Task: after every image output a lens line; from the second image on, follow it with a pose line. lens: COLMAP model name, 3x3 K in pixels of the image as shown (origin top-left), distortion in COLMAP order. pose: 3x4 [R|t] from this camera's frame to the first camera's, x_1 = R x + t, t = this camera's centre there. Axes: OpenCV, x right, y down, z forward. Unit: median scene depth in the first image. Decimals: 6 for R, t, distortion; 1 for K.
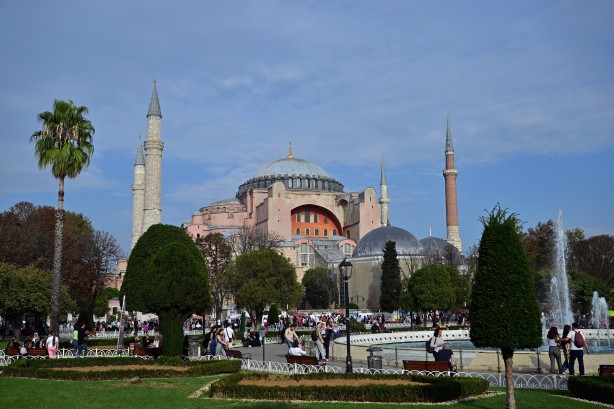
lens RADIAL K [[671.8, 0, 307.0], [0, 671.8, 204.5], [0, 0, 1]] dist [-0.003229, 0.003512]
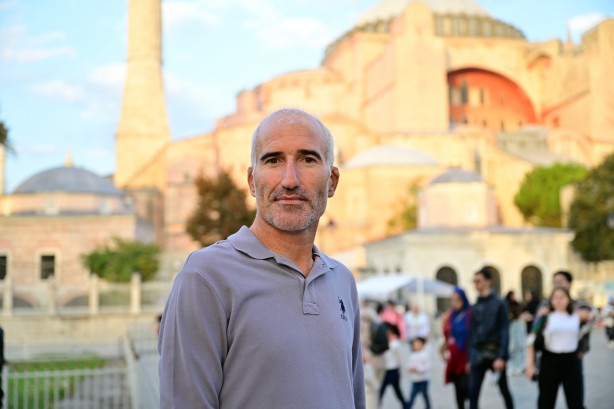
lens RADIAL K [[800.6, 0, 307.0], [0, 800.6, 204.5], [0, 0, 1]] dist [-0.000077, -0.017997]
pose [[0.995628, -0.015171, -0.092171, -0.063166], [0.019487, 0.998747, 0.046103, 0.071437], [0.091356, -0.047698, 0.994675, 0.409911]]
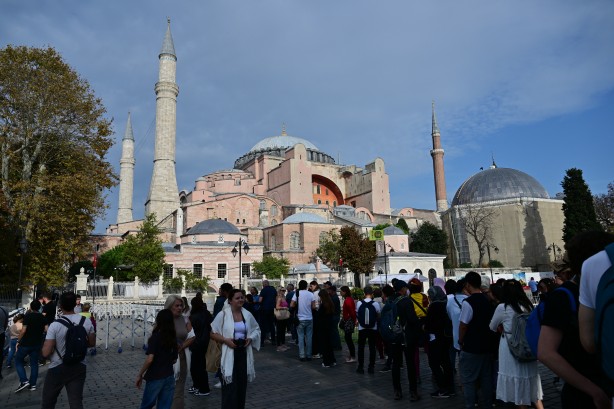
lens RADIAL K [[418.3, 0, 307.0], [0, 418.3, 204.5], [0, 0, 1]] dist [0.000862, 0.000088]
pose [[0.973437, 0.025727, 0.227506, -0.152394], [-0.017574, 0.999131, -0.037789, 0.069368], [-0.228280, 0.032787, 0.973043, 0.390523]]
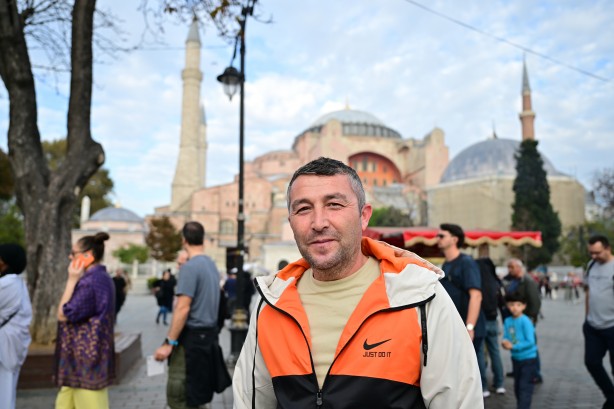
lens RADIAL K [[459.1, 0, 307.0], [0, 459.1, 204.5], [0, 0, 1]] dist [0.004151, 0.001561]
pose [[0.994140, 0.007067, -0.107869, -0.010296], [-0.005333, 0.999852, 0.016360, 0.063040], [0.107968, -0.015689, 0.994031, 0.369371]]
